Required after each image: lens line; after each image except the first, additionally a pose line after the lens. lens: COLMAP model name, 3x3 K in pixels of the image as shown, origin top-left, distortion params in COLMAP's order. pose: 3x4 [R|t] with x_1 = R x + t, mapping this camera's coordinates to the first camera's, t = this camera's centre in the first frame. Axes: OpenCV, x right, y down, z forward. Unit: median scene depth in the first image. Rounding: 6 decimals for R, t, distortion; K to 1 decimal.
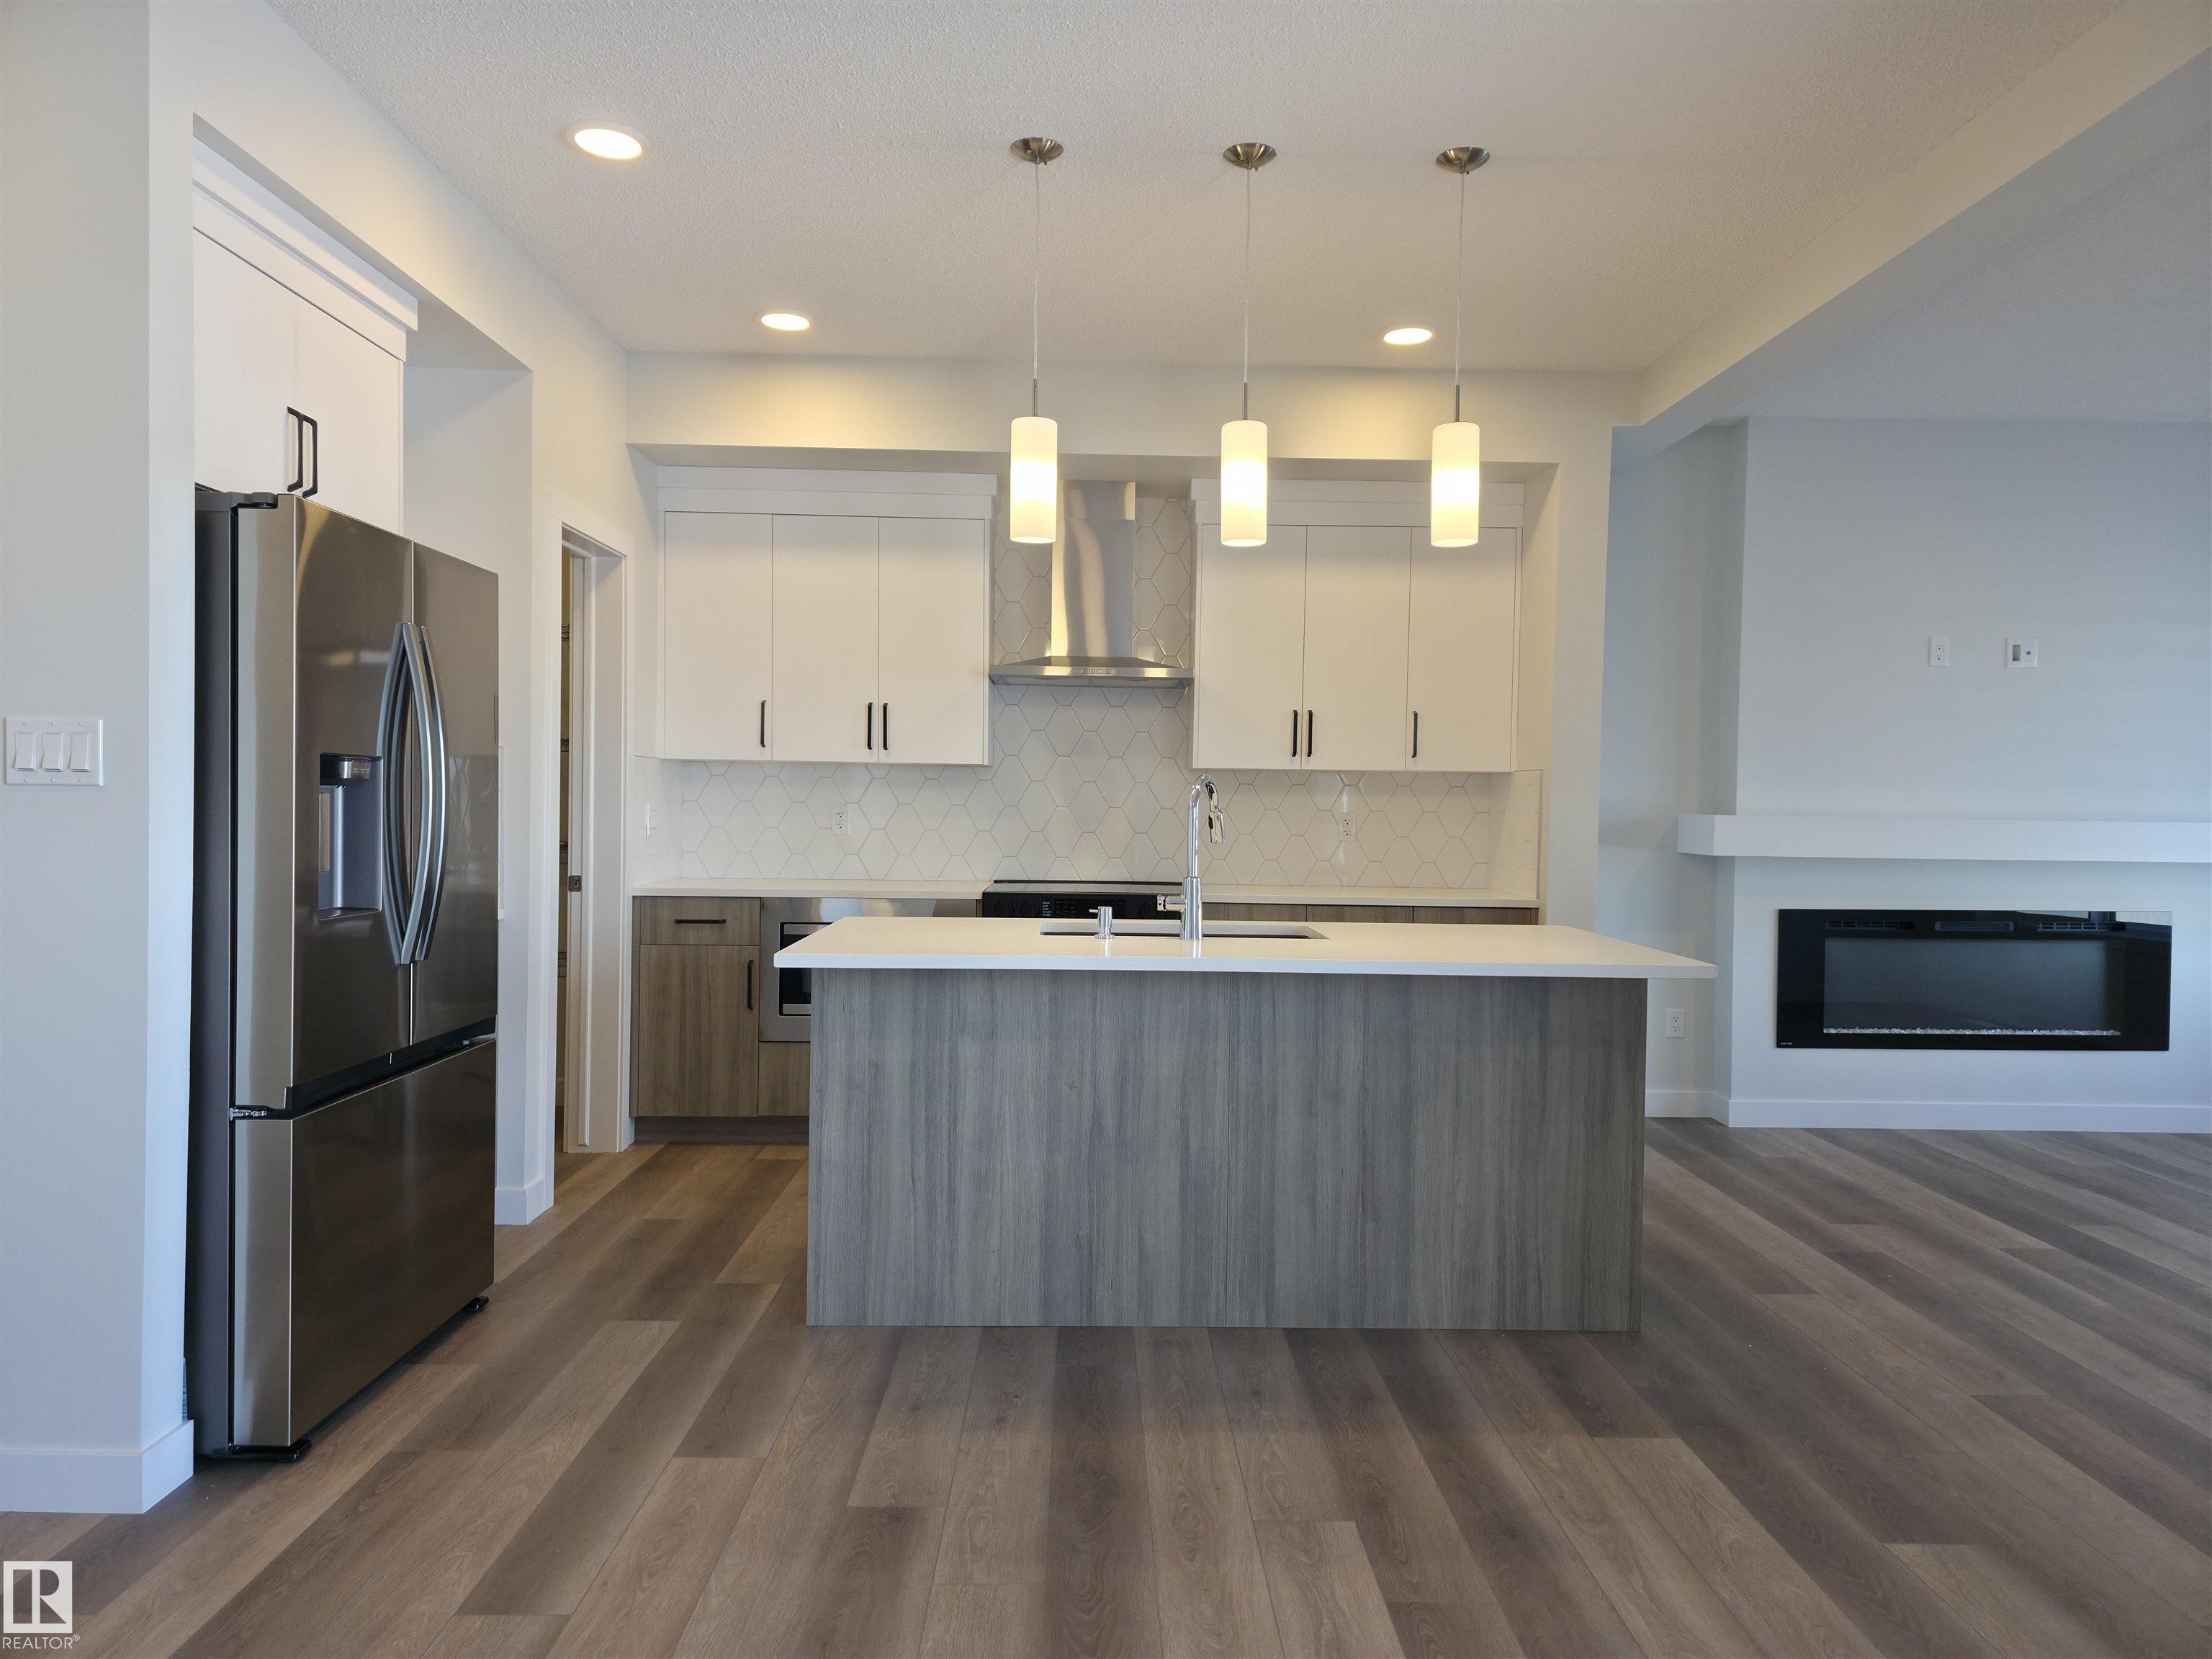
lens RADIAL K [[1461.5, 0, 1129.5], [0, 1461.5, 841.1], [0, 0, 1]] dist [0.055760, -0.046363]
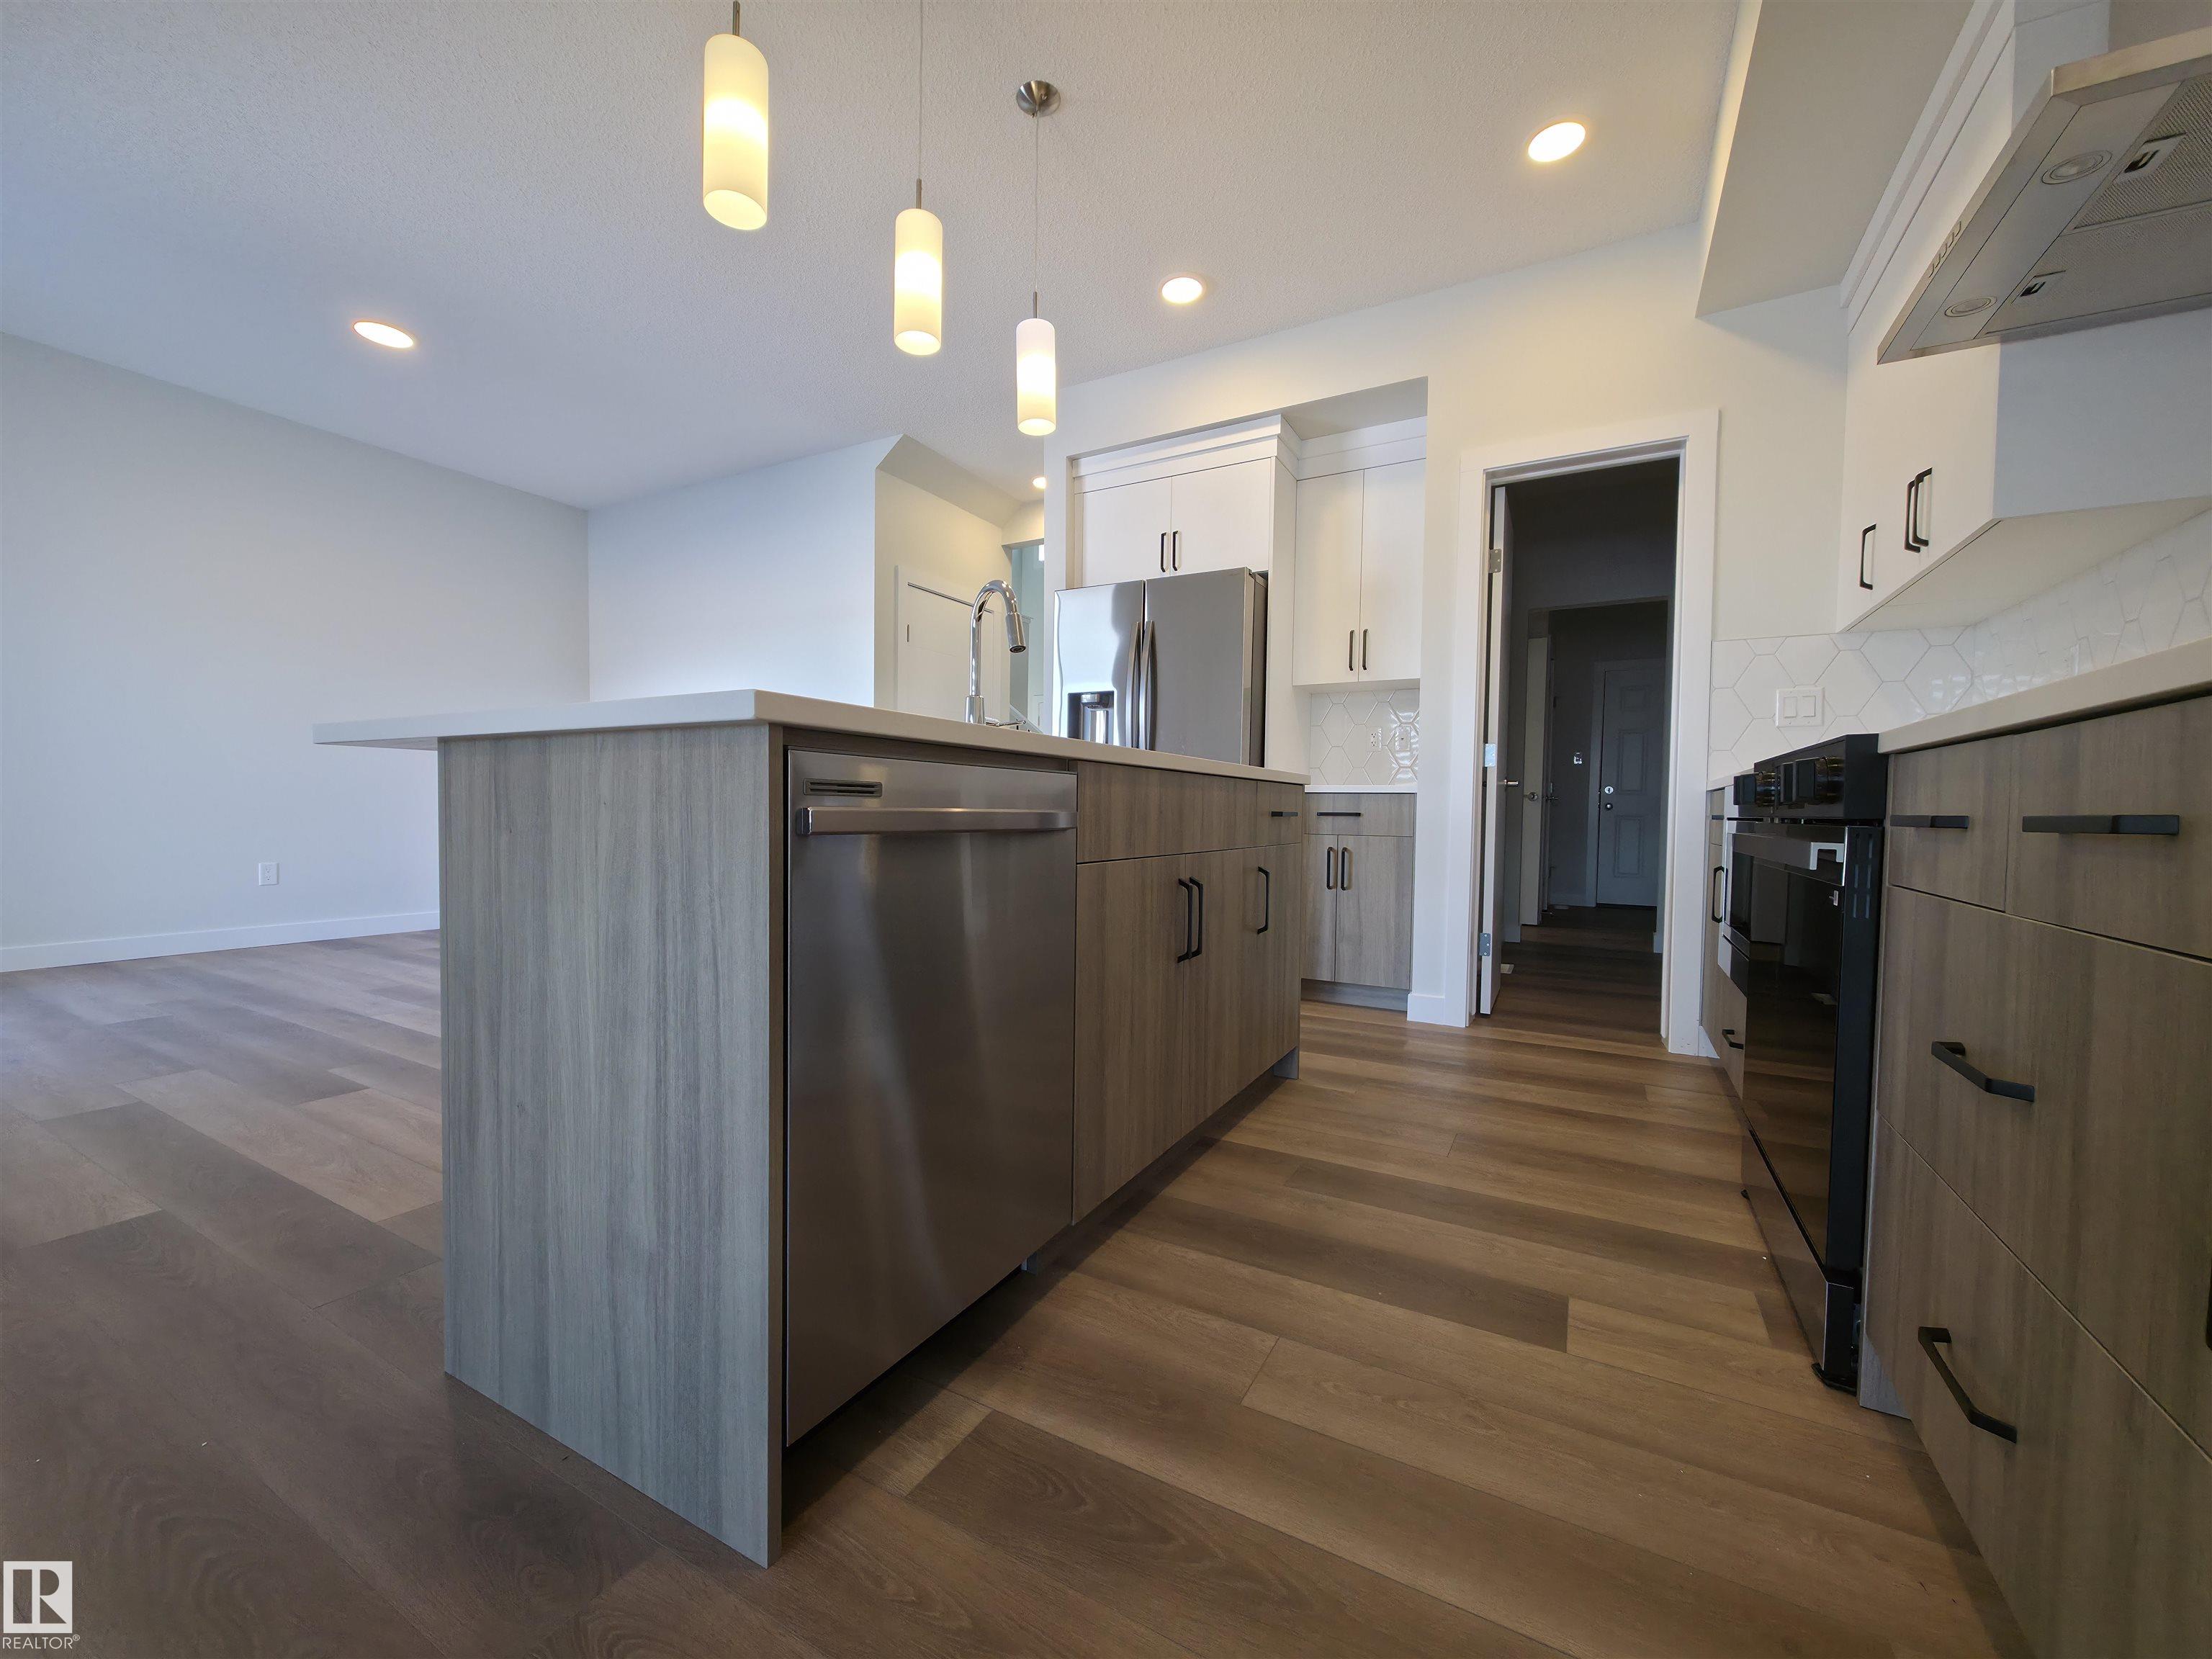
lens RADIAL K [[881.7, 0, 1083.8], [0, 881.7, 839.7], [0, 0, 1]] dist [0.002589, 0.000143]
pose [[-0.526260, 0.006958, -0.850295, 0.513238], [-0.047433, 0.998169, 0.037525, 0.096646], [0.849000, 0.060080, -0.524967, 1.398089]]
